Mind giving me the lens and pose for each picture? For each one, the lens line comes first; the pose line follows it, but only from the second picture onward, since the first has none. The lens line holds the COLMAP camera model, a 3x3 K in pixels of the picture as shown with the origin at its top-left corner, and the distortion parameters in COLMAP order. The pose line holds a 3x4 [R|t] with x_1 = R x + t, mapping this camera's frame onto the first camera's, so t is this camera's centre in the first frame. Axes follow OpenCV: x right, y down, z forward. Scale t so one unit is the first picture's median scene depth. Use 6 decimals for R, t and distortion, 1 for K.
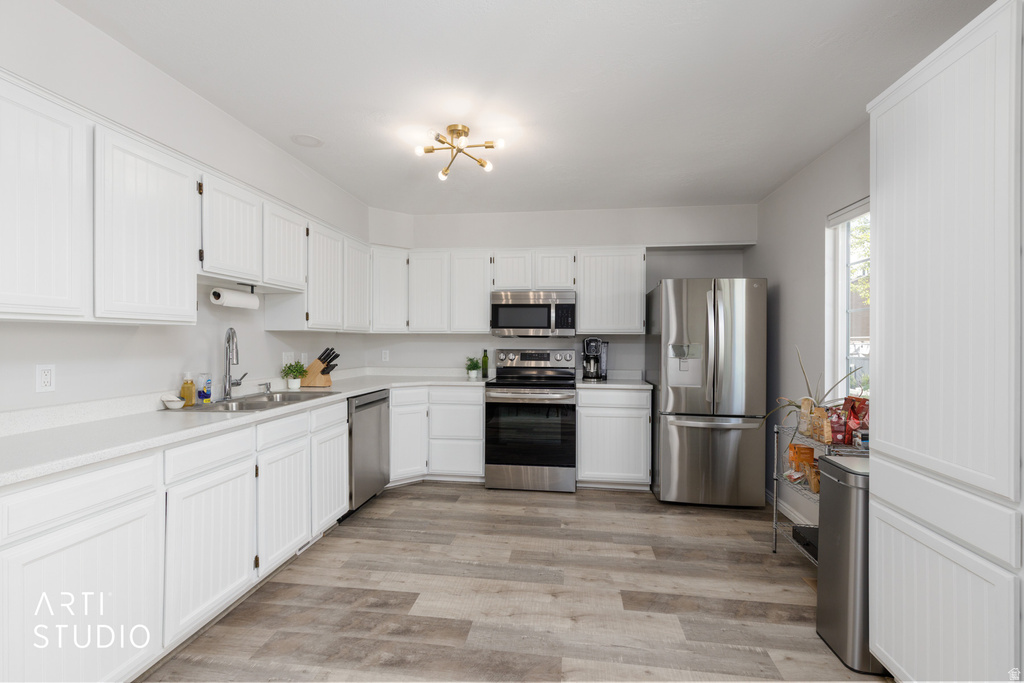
lens RADIAL K [[460.1, 0, 506.7], [0, 460.1, 326.0], [0, 0, 1]] dist [-0.000288, -0.000411]
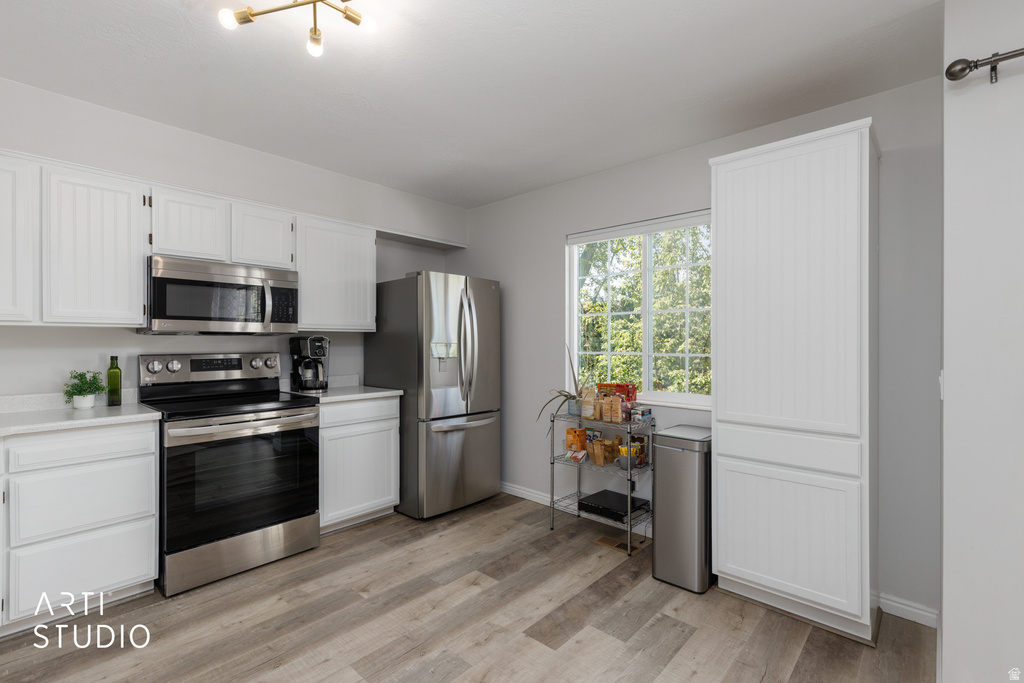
lens RADIAL K [[464.1, 0, 510.9], [0, 464.1, 330.1], [0, 0, 1]] dist [0.004680, -0.000316]
pose [[0.564023, 0.013939, 0.825641, -0.327867], [-0.023399, 0.999726, -0.000893, 0.011544], [-0.825427, -0.018816, 0.564195, 0.370010]]
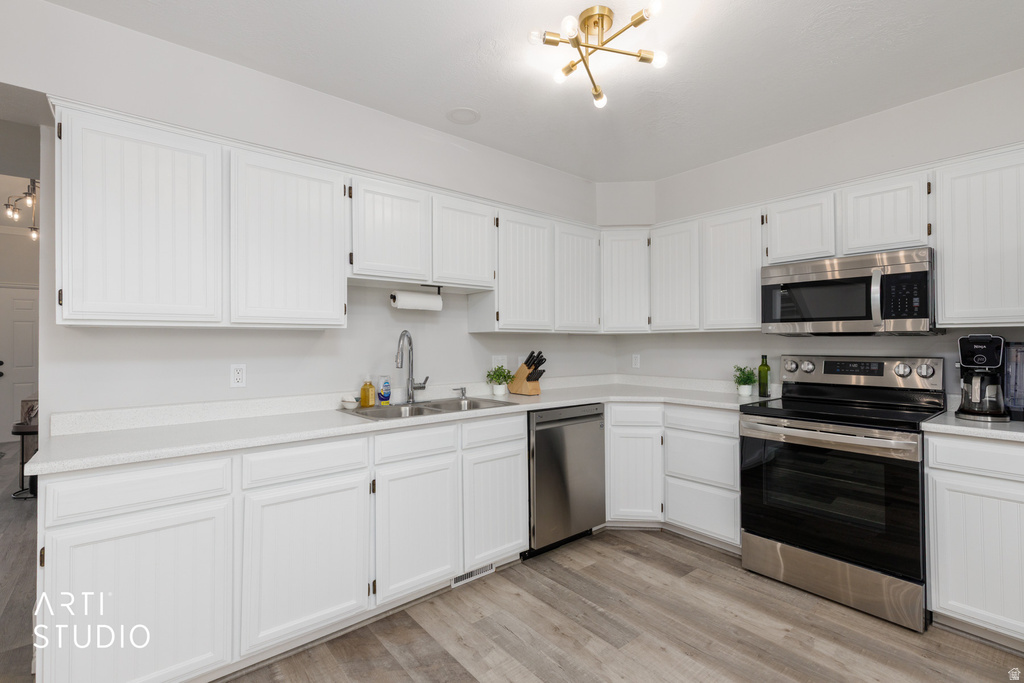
lens RADIAL K [[464.1, 0, 510.9], [0, 464.1, 330.1], [0, 0, 1]] dist [0.004680, -0.000316]
pose [[0.737708, -0.025119, -0.674652, 0.187967], [0.026901, 0.999608, -0.007802, 0.013680], [0.674583, -0.012393, 0.738095, 0.336644]]
